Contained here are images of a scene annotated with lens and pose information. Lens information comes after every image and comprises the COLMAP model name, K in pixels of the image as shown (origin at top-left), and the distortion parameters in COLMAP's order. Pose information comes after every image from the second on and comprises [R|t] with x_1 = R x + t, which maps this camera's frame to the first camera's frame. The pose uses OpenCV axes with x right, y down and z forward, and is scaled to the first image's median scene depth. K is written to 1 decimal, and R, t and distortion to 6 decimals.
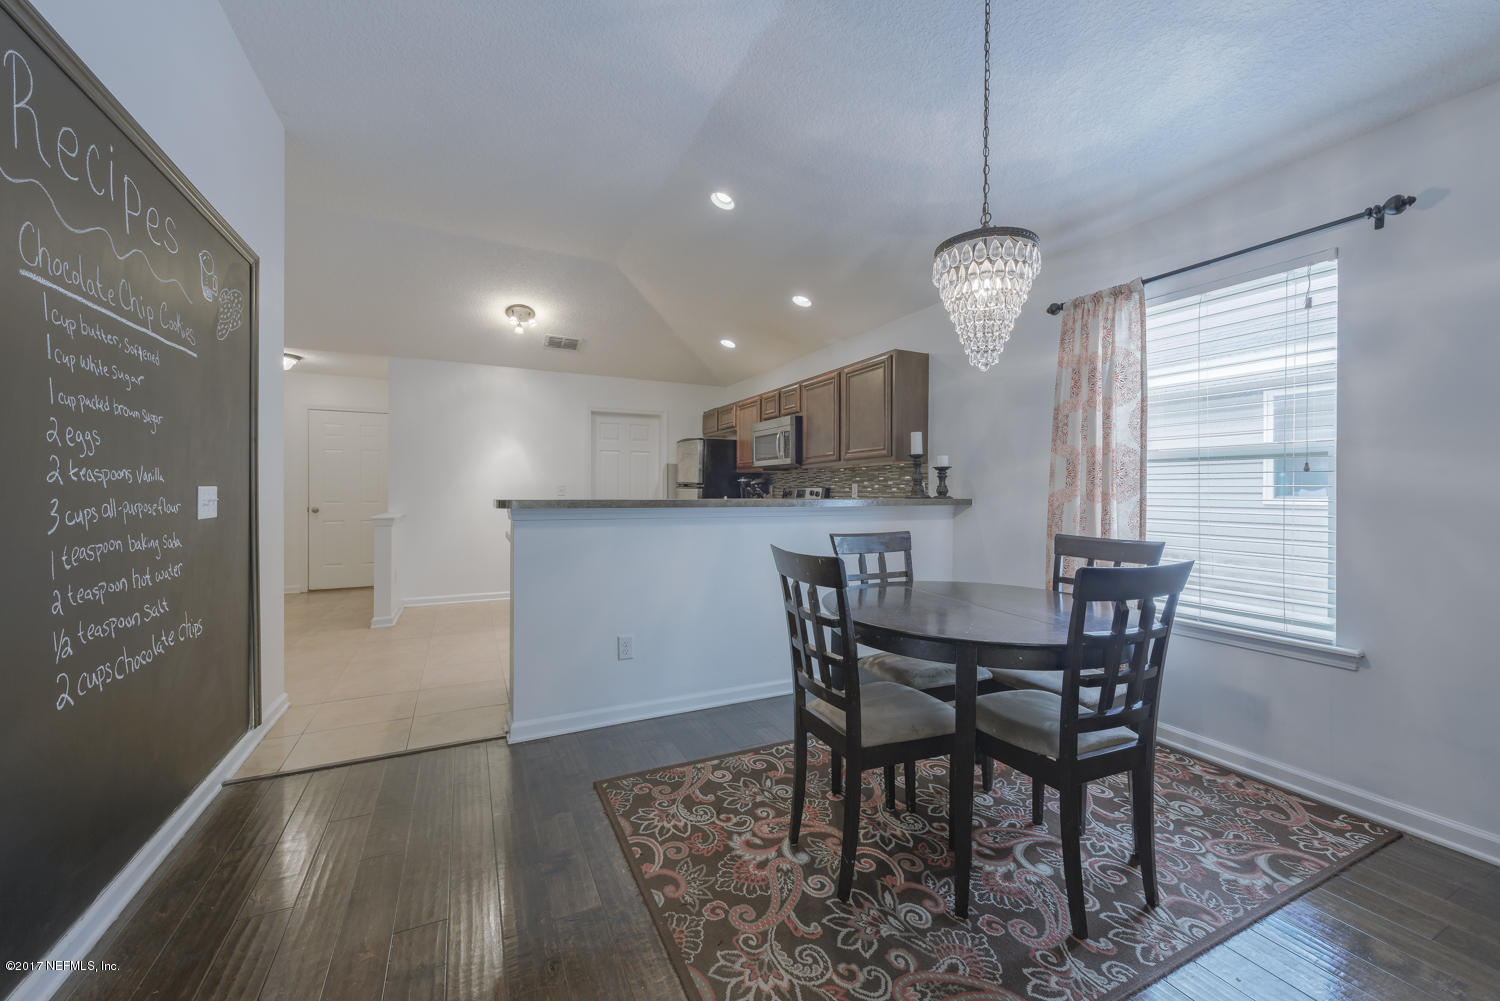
lens RADIAL K [[597.3, 0, 754.1], [0, 597.3, 494.0], [0, 0, 1]] dist [-0.000389, -0.000115]
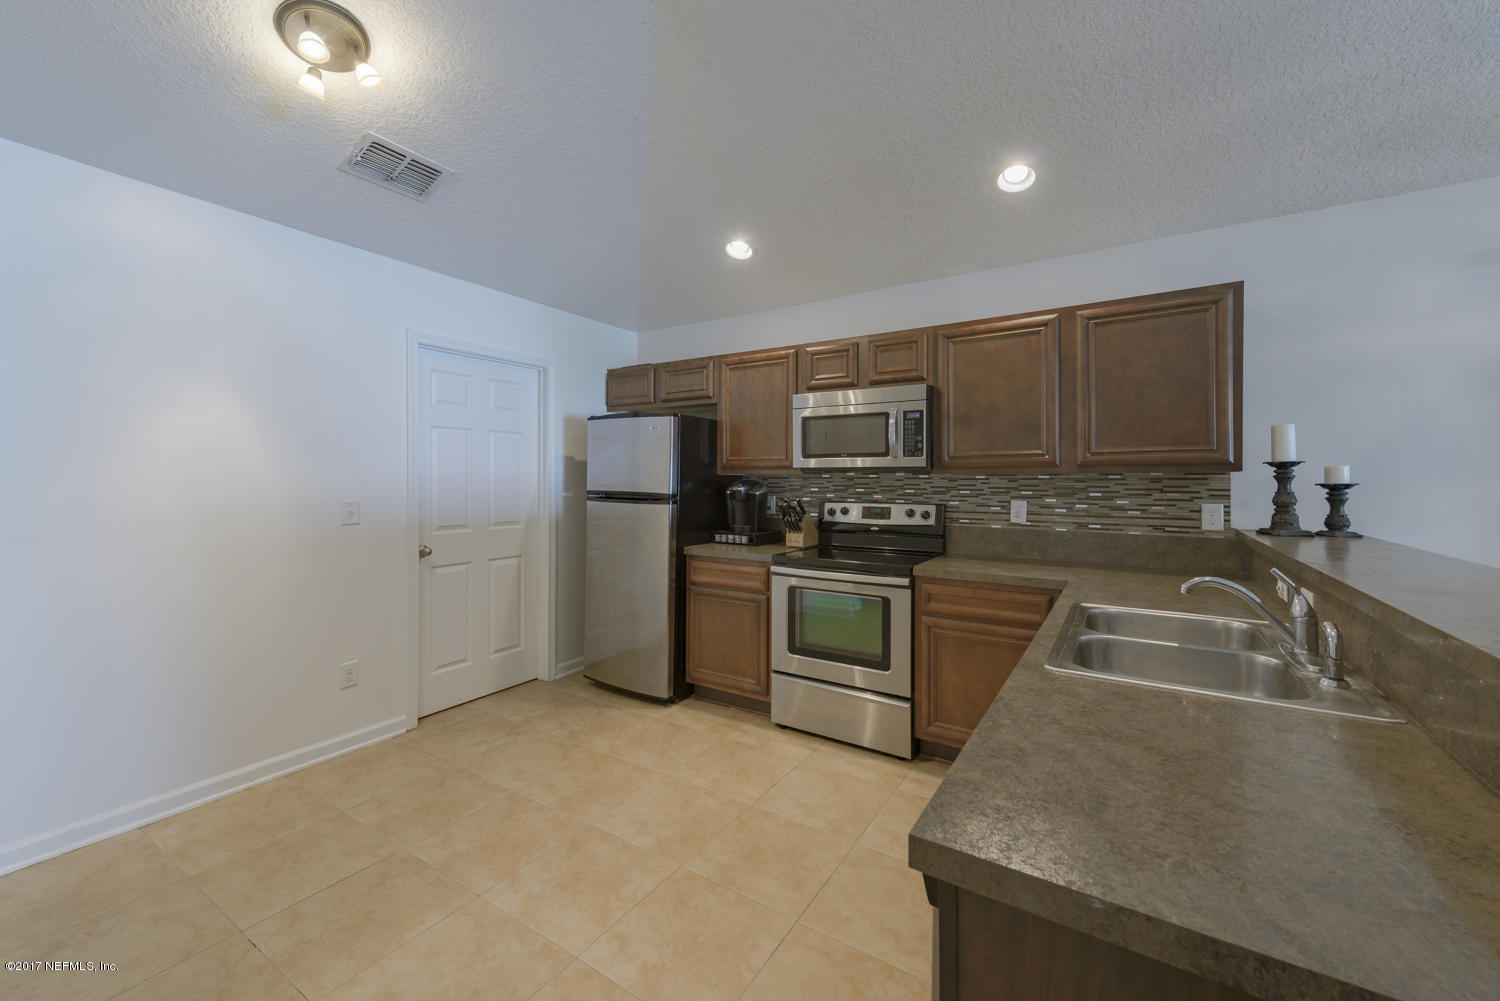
lens RADIAL K [[583.7, 0, 755.0], [0, 583.7, 485.5], [0, 0, 1]] dist [0.008343, -0.000024]
pose [[0.850874, -0.005343, 0.525342, -0.643339], [0.001368, 0.999967, 0.007954, -0.063027], [-0.525367, -0.006049, 0.850854, 1.028214]]
